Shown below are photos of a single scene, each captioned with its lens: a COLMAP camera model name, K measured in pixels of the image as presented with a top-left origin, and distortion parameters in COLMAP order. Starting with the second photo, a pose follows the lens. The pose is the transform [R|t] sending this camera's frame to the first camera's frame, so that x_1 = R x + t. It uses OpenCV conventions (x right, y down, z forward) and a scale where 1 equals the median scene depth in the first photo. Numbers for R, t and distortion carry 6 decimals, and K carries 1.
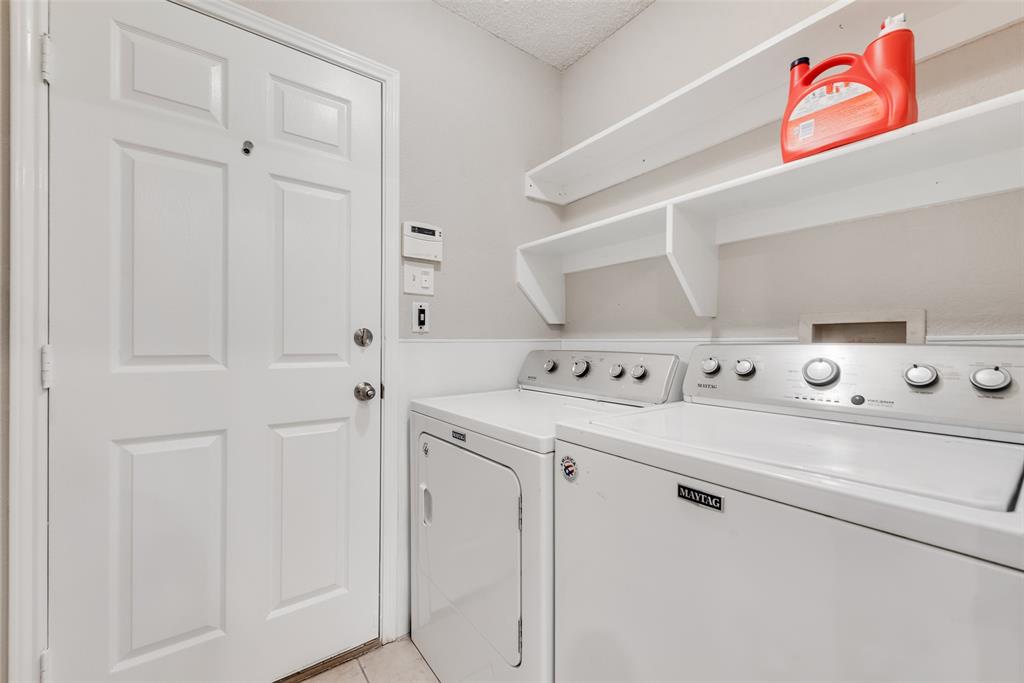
lens RADIAL K [[402.9, 0, 511.0], [0, 402.9, 342.2], [0, 0, 1]] dist [-0.001866, 0.000004]
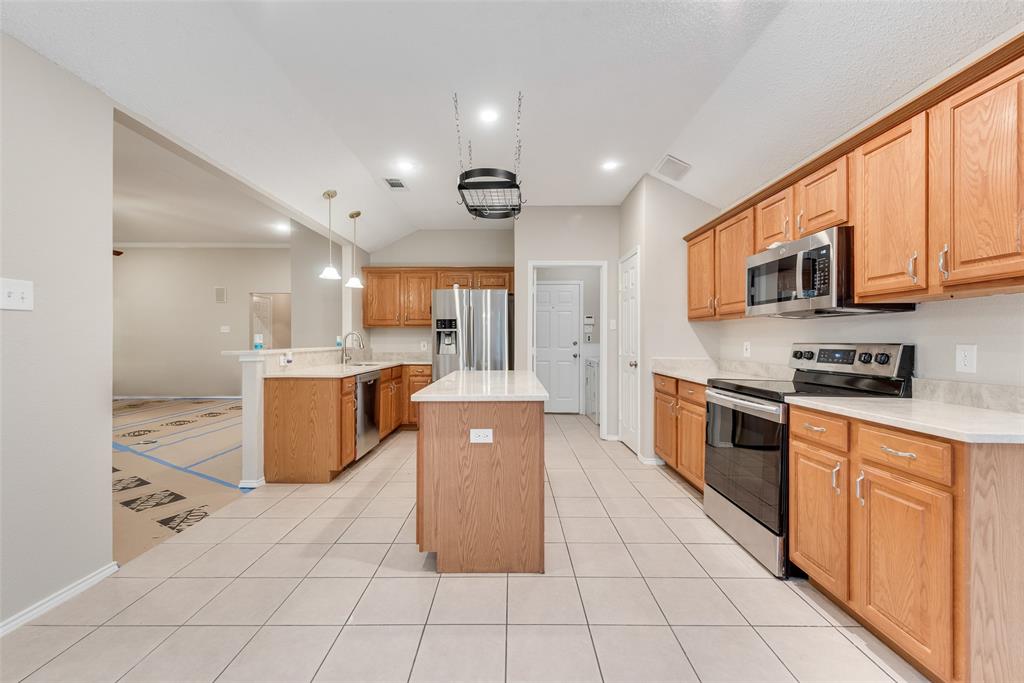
lens RADIAL K [[402.9, 0, 512.5], [0, 402.9, 341.6], [0, 0, 1]] dist [-0.001866, 0.000004]
pose [[0.812385, 0.000148, -0.583121, 1.601879], [0.002369, 0.999991, 0.003554, -0.046484], [0.583116, -0.004269, 0.812378, -2.902985]]
